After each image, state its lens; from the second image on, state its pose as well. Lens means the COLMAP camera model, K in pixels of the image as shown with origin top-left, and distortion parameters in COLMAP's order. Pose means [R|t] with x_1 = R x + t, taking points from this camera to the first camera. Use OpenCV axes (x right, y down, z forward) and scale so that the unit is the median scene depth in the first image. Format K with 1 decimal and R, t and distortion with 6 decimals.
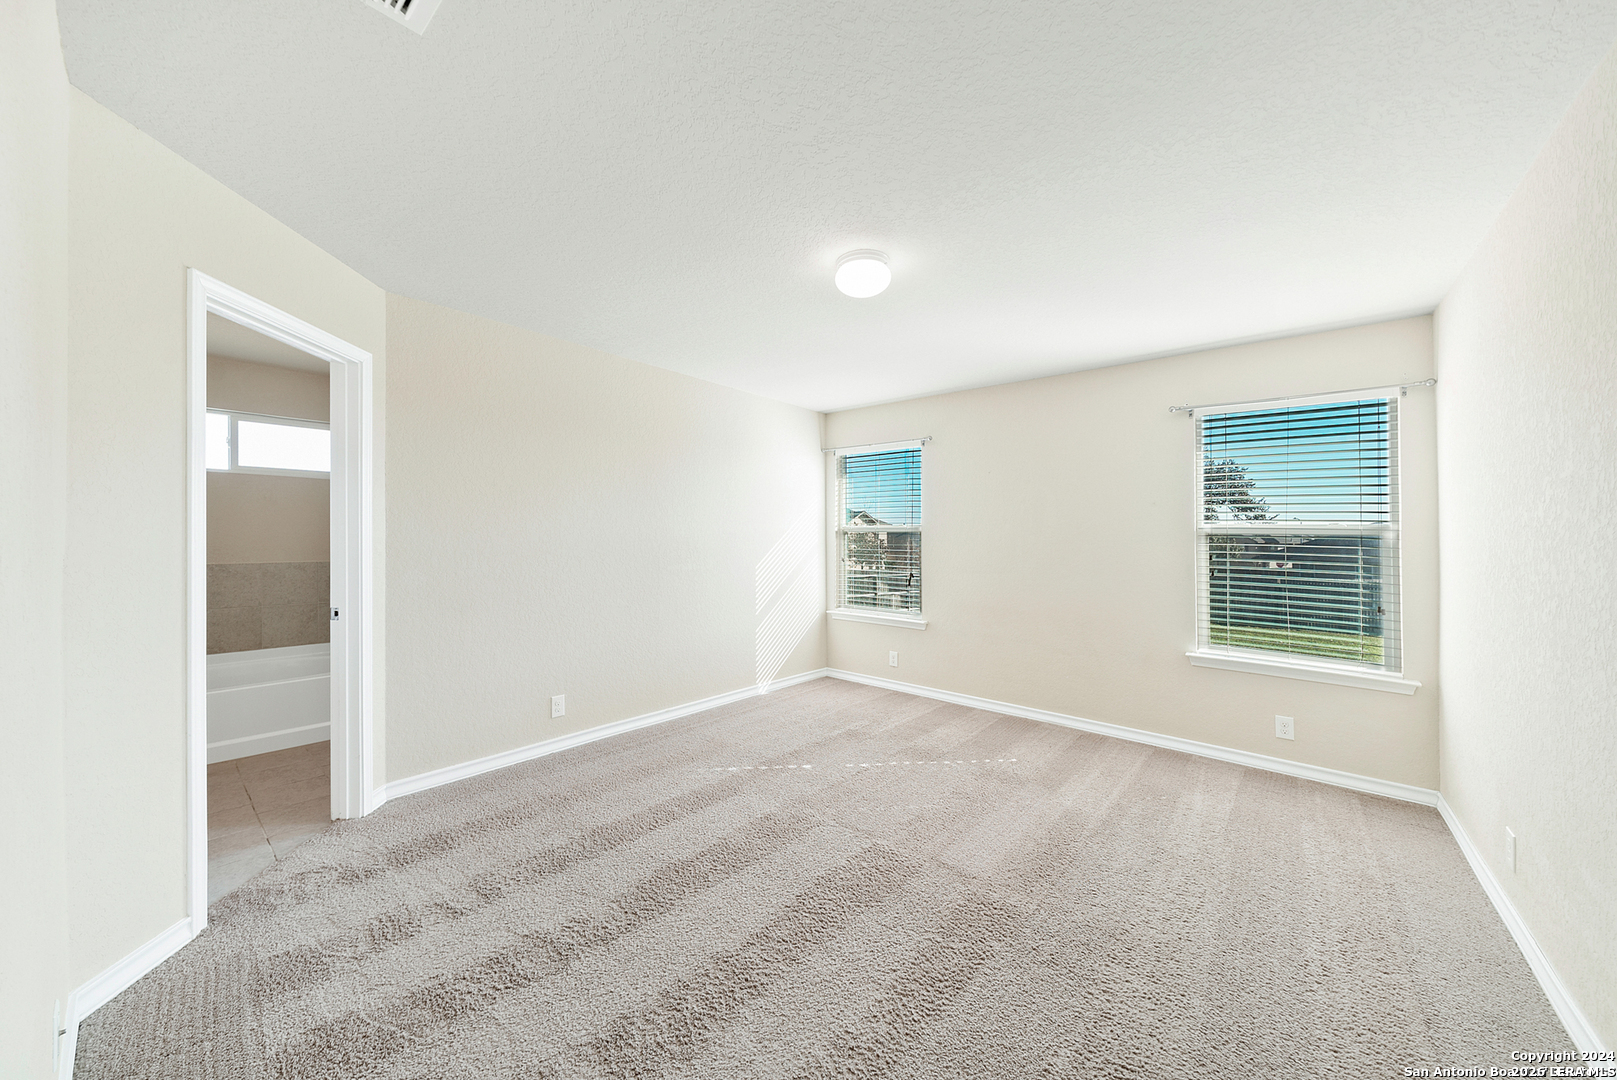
lens RADIAL K [[581.7, 0, 786.4], [0, 581.7, 534.5], [0, 0, 1]] dist [0.000398, 0.000076]
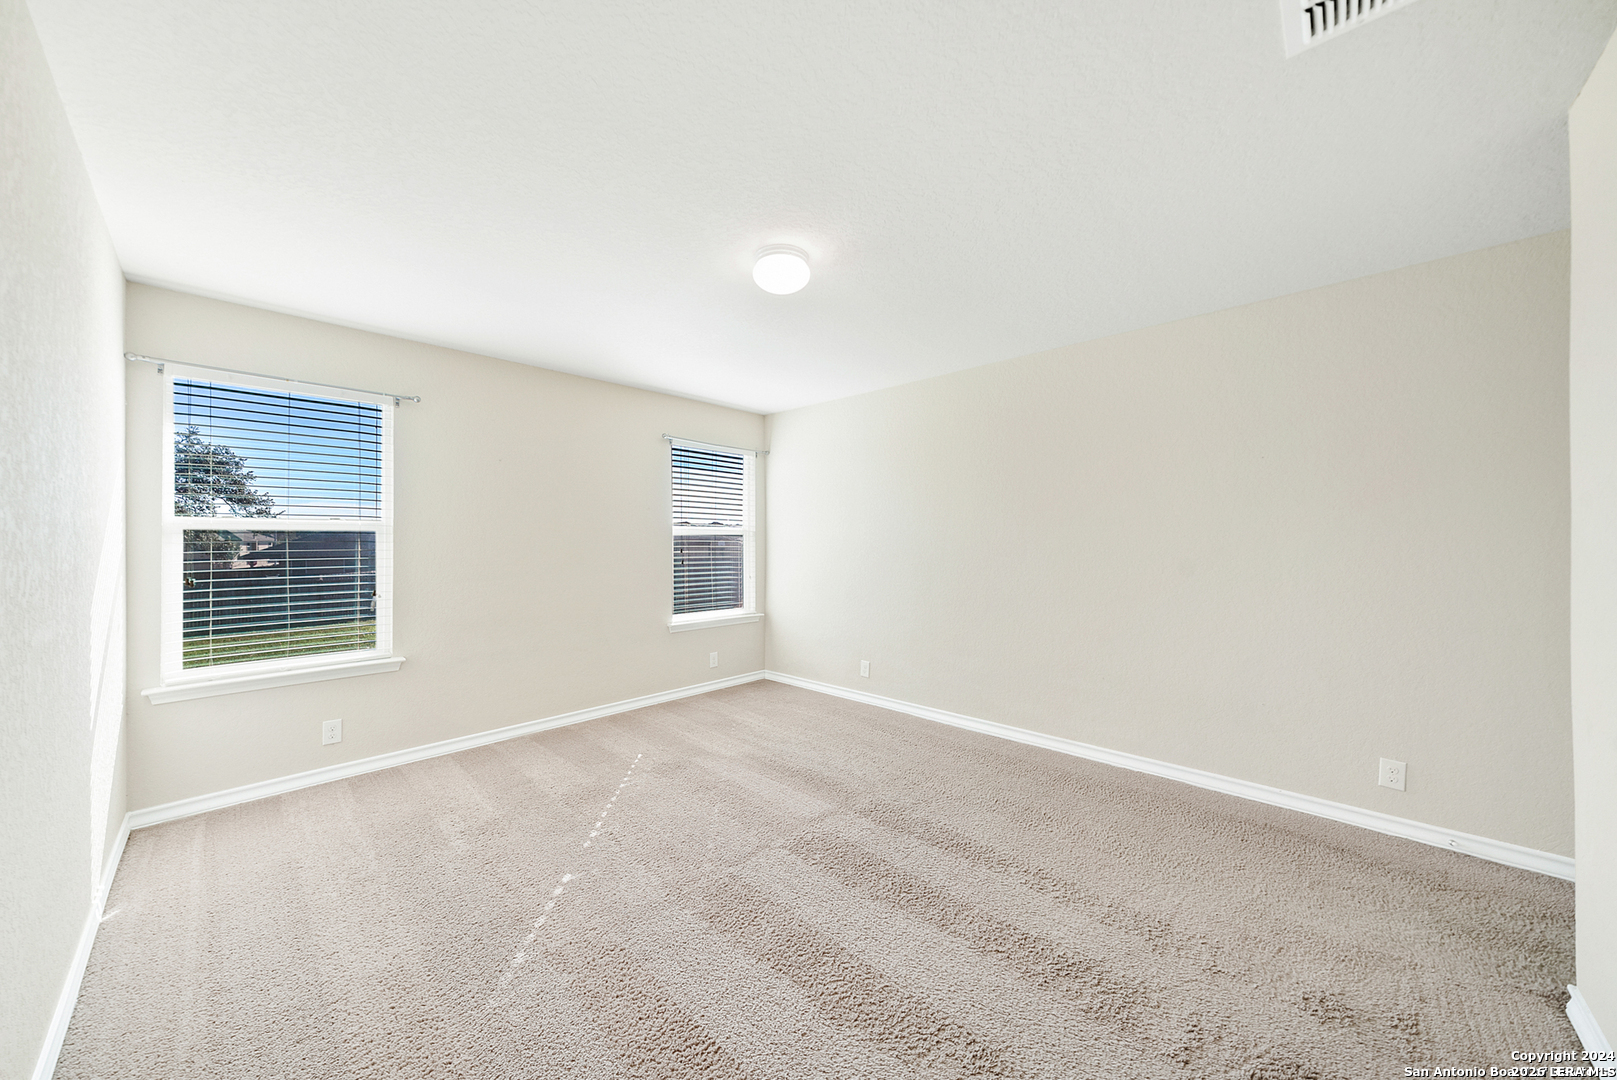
lens RADIAL K [[581.7, 0, 786.4], [0, 581.7, 534.5], [0, 0, 1]] dist [0.000398, 0.000076]
pose [[0.037545, -0.004423, 0.999285, -0.534577], [-0.001881, 0.999988, 0.004497, -0.004862], [-0.999293, -0.002049, 0.037536, 0.607677]]
